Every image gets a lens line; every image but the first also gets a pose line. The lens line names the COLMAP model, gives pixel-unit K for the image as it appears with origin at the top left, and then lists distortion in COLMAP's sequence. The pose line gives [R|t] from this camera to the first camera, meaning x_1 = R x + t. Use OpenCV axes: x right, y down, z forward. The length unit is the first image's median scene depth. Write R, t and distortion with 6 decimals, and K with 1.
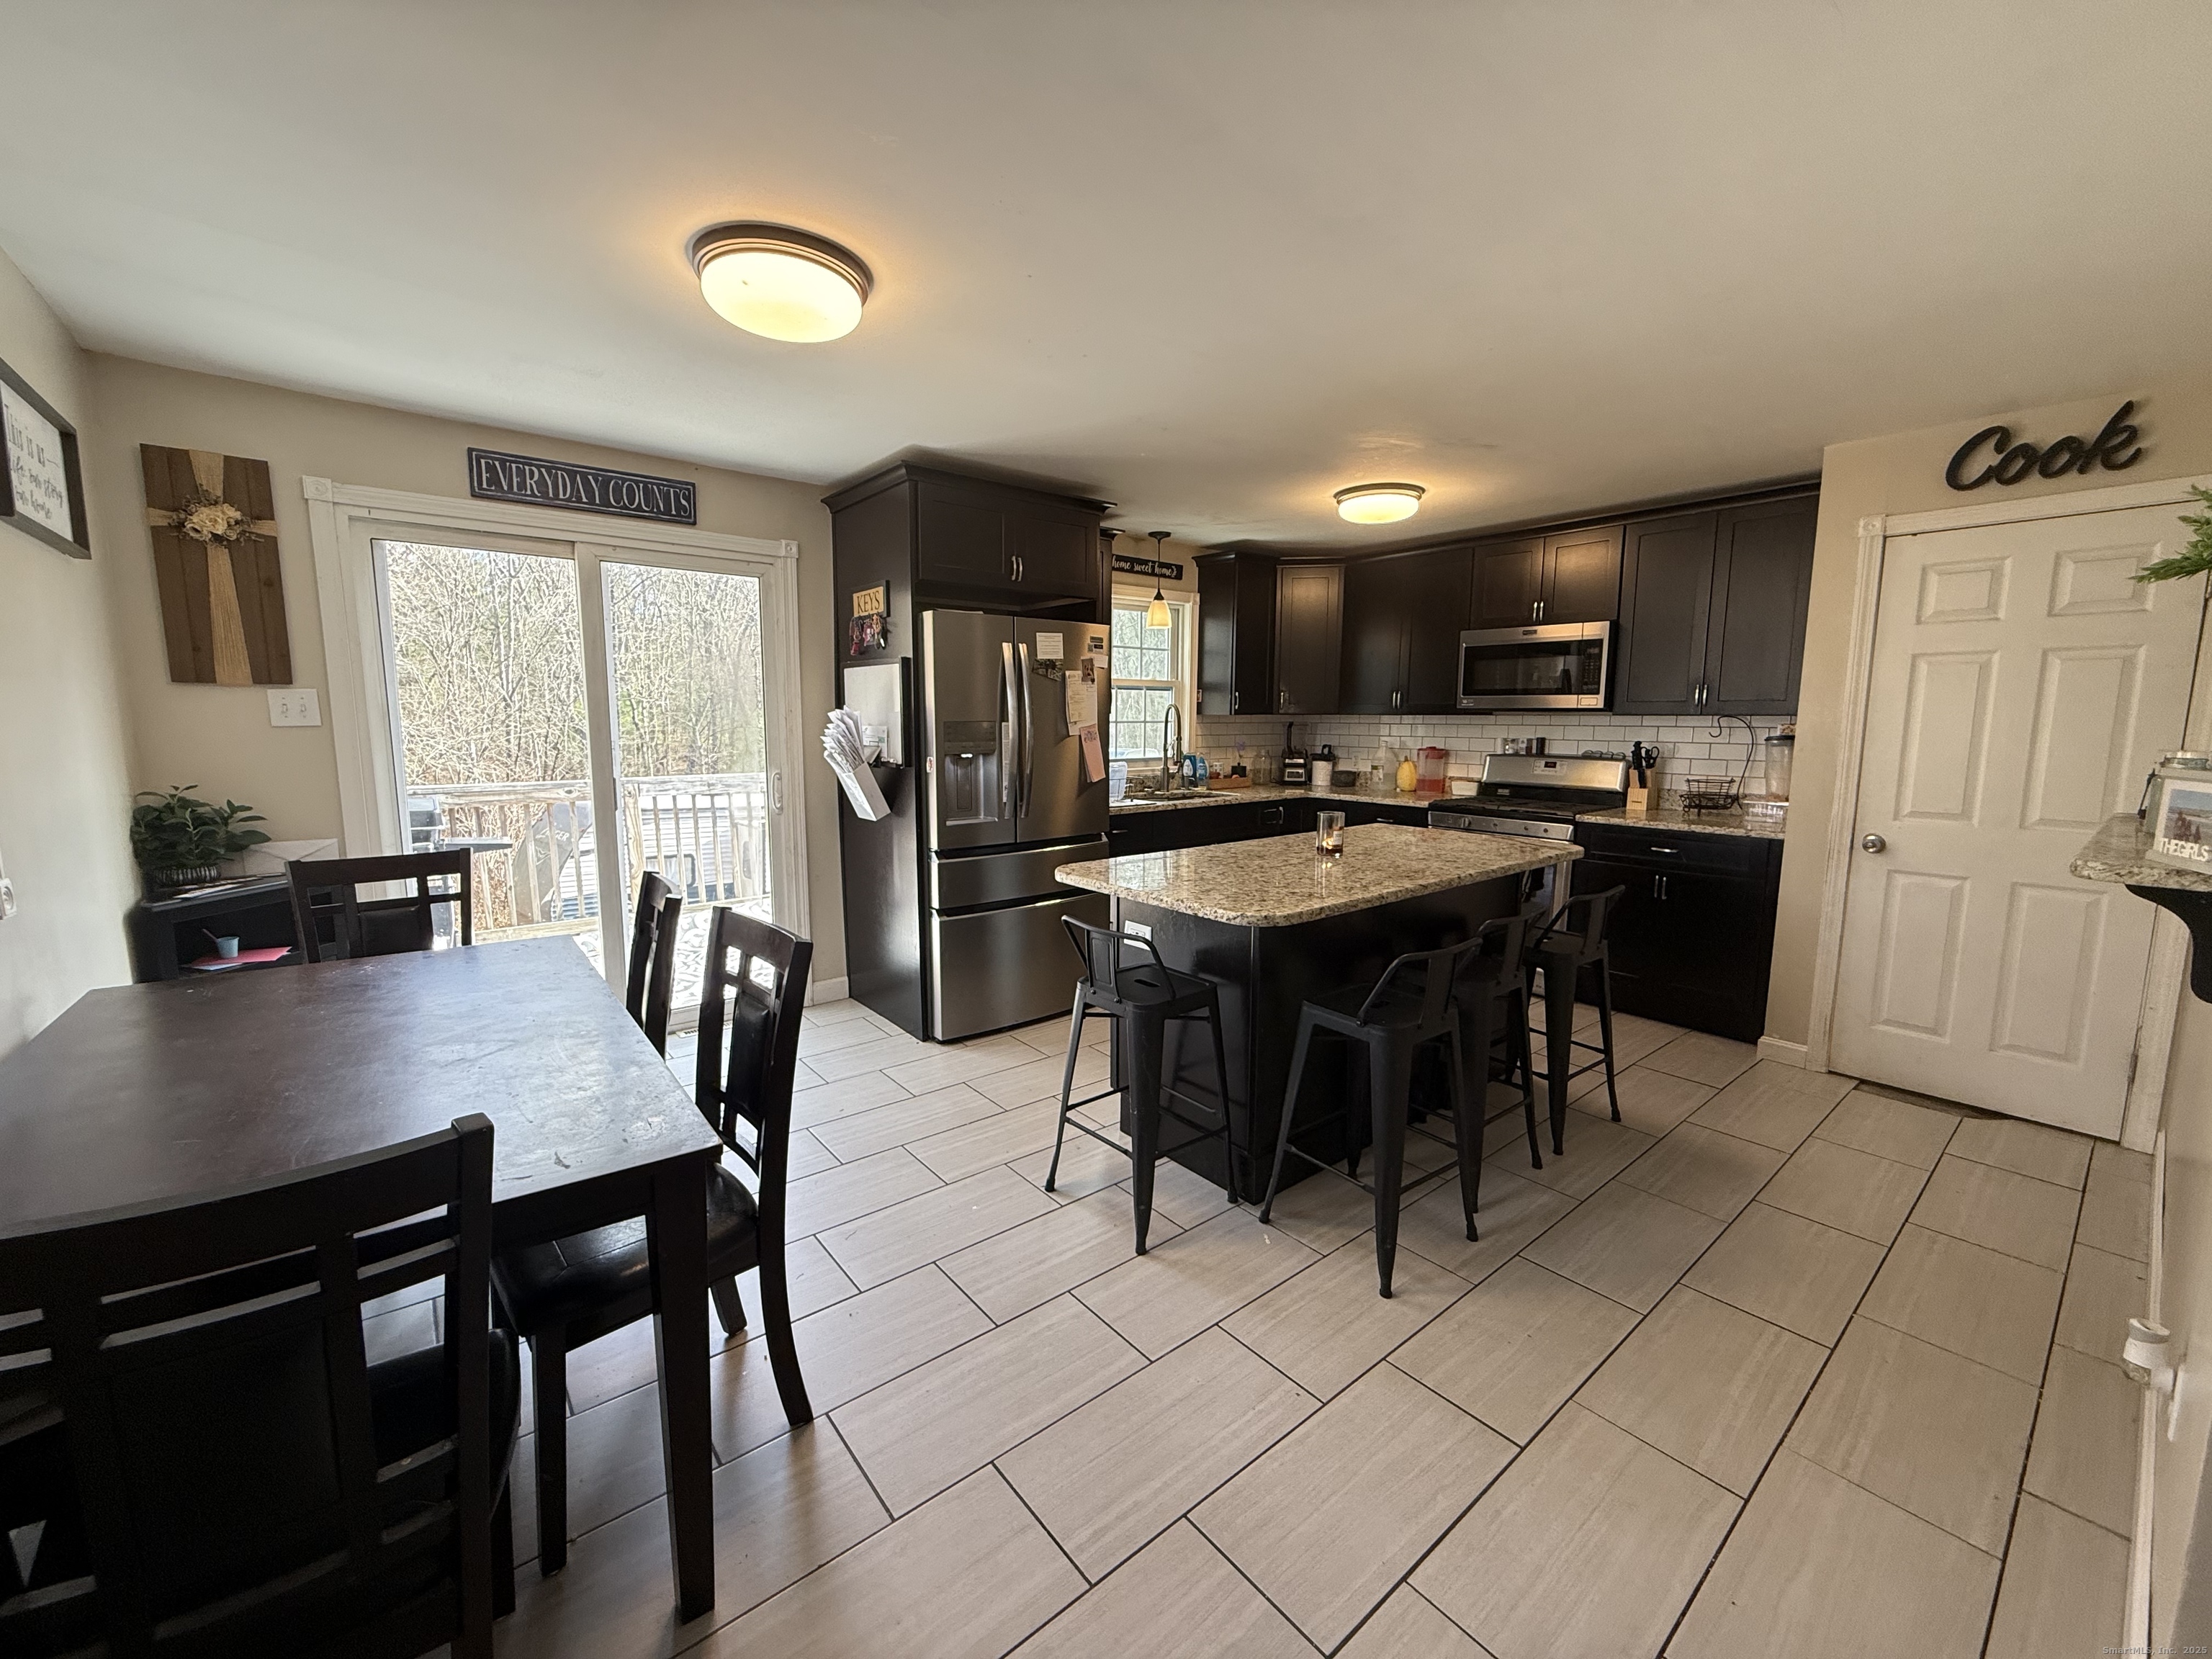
lens RADIAL K [[882.2, 0, 1101.8], [0, 882.2, 828.8], [0, 0, 1]] dist [0.001517, -0.000533]
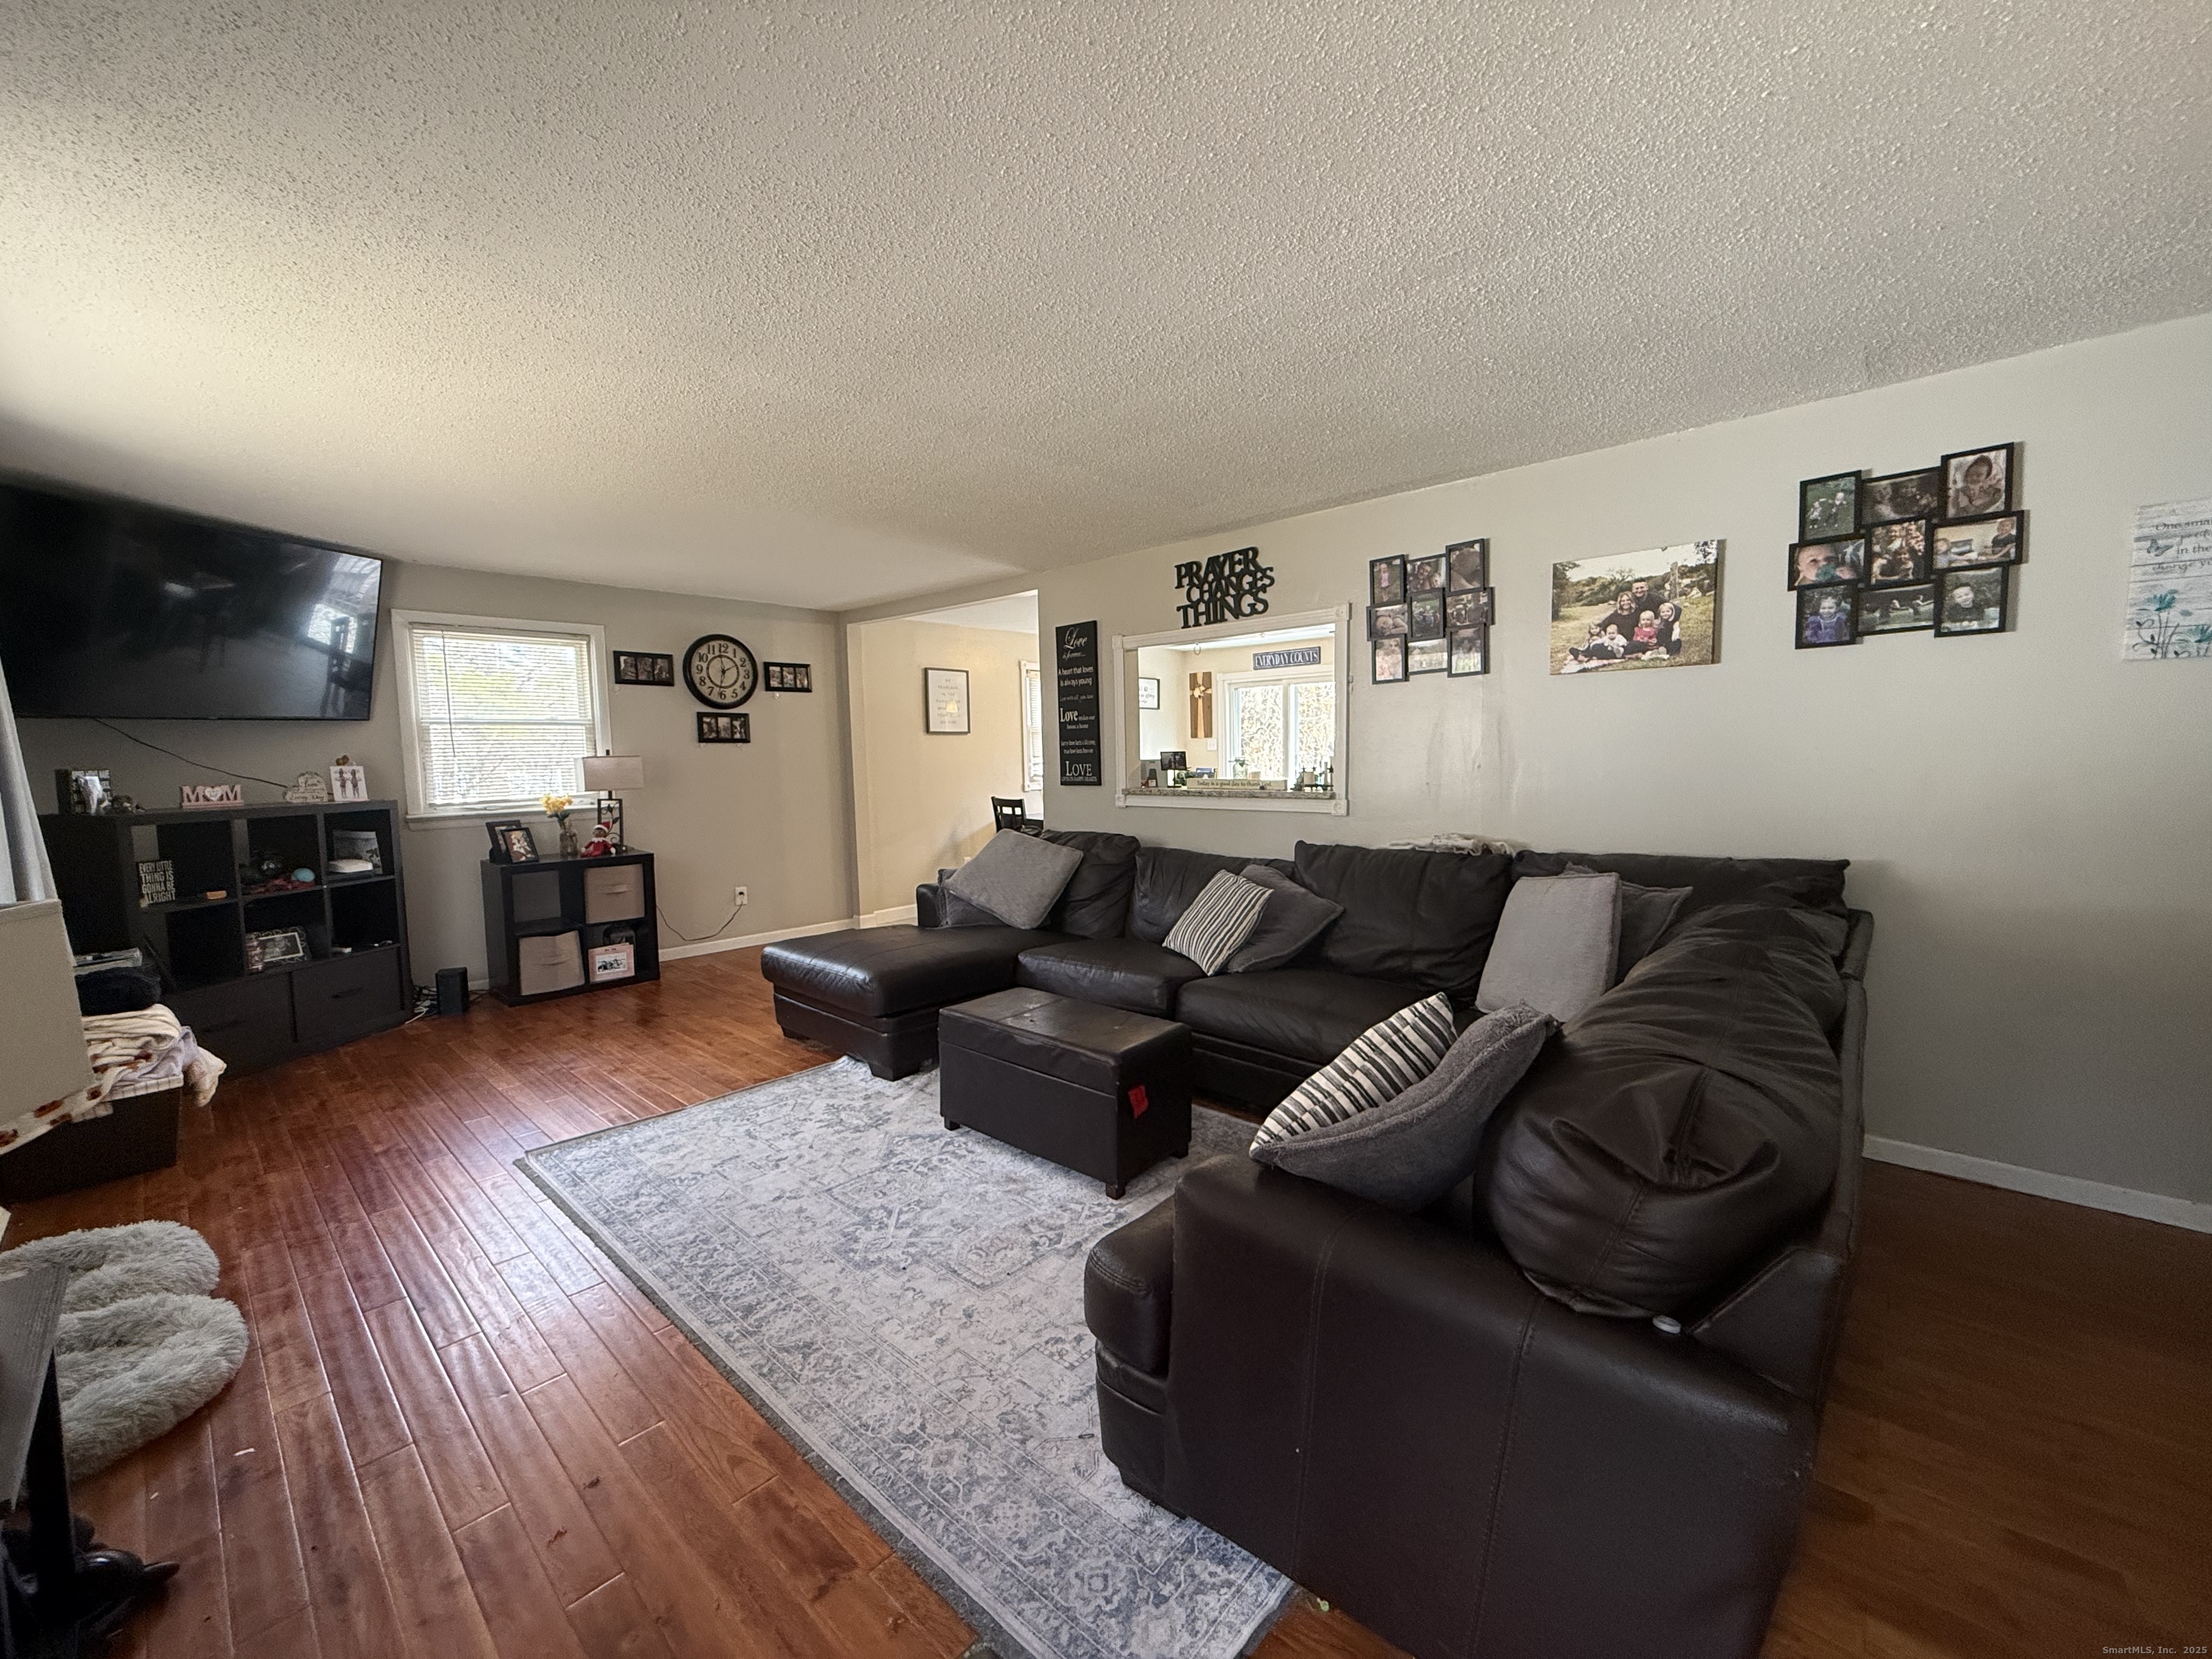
lens RADIAL K [[882.2, 0, 1101.8], [0, 882.2, 828.8], [0, 0, 1]] dist [0.001517, -0.000533]
pose [[0.139606, 0.080583, -0.986923, 1.779104], [-0.105283, 0.992241, 0.066124, -0.000151], [0.984594, 0.094675, 0.147007, 0.117274]]
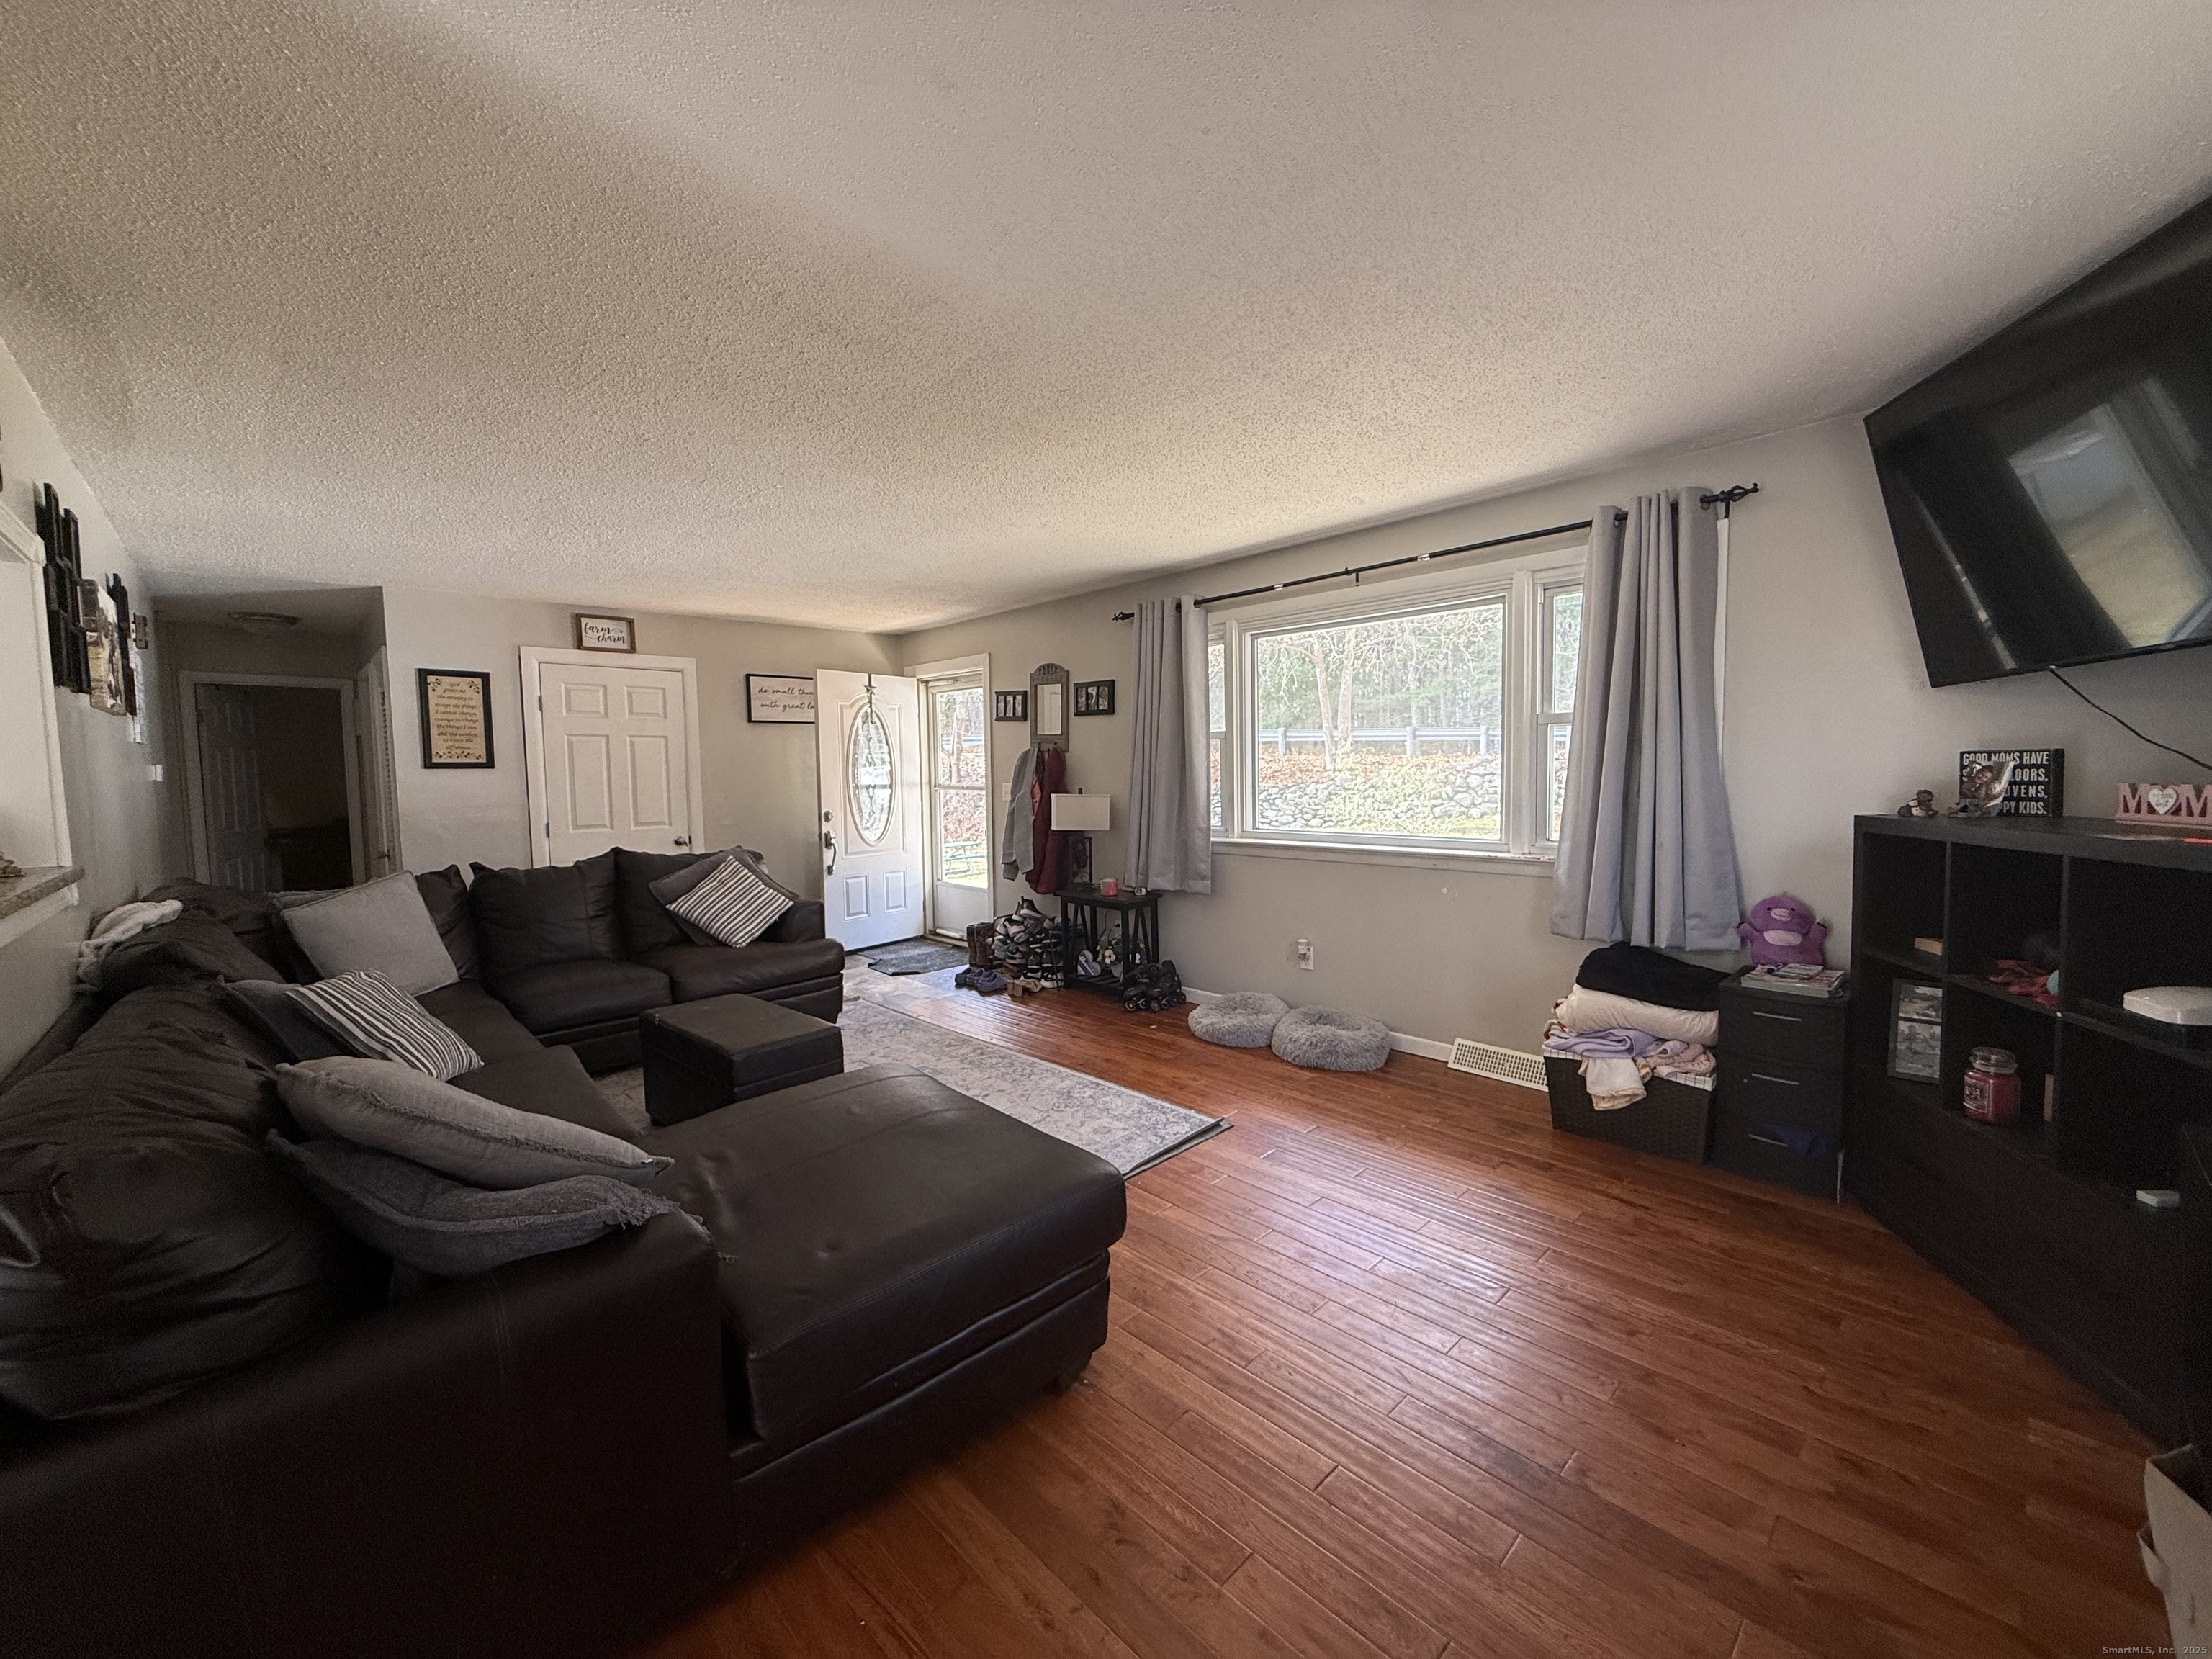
lens RADIAL K [[883.2, 0, 1102.0], [0, 883.2, 825.8], [0, 0, 1]] dist [0.000394, -0.000260]
pose [[-0.078066, -0.064406, 0.994866, 0.110712], [0.142103, 0.987003, 0.075048, 0.024182], [-0.986769, 0.147232, -0.067899, -0.110074]]
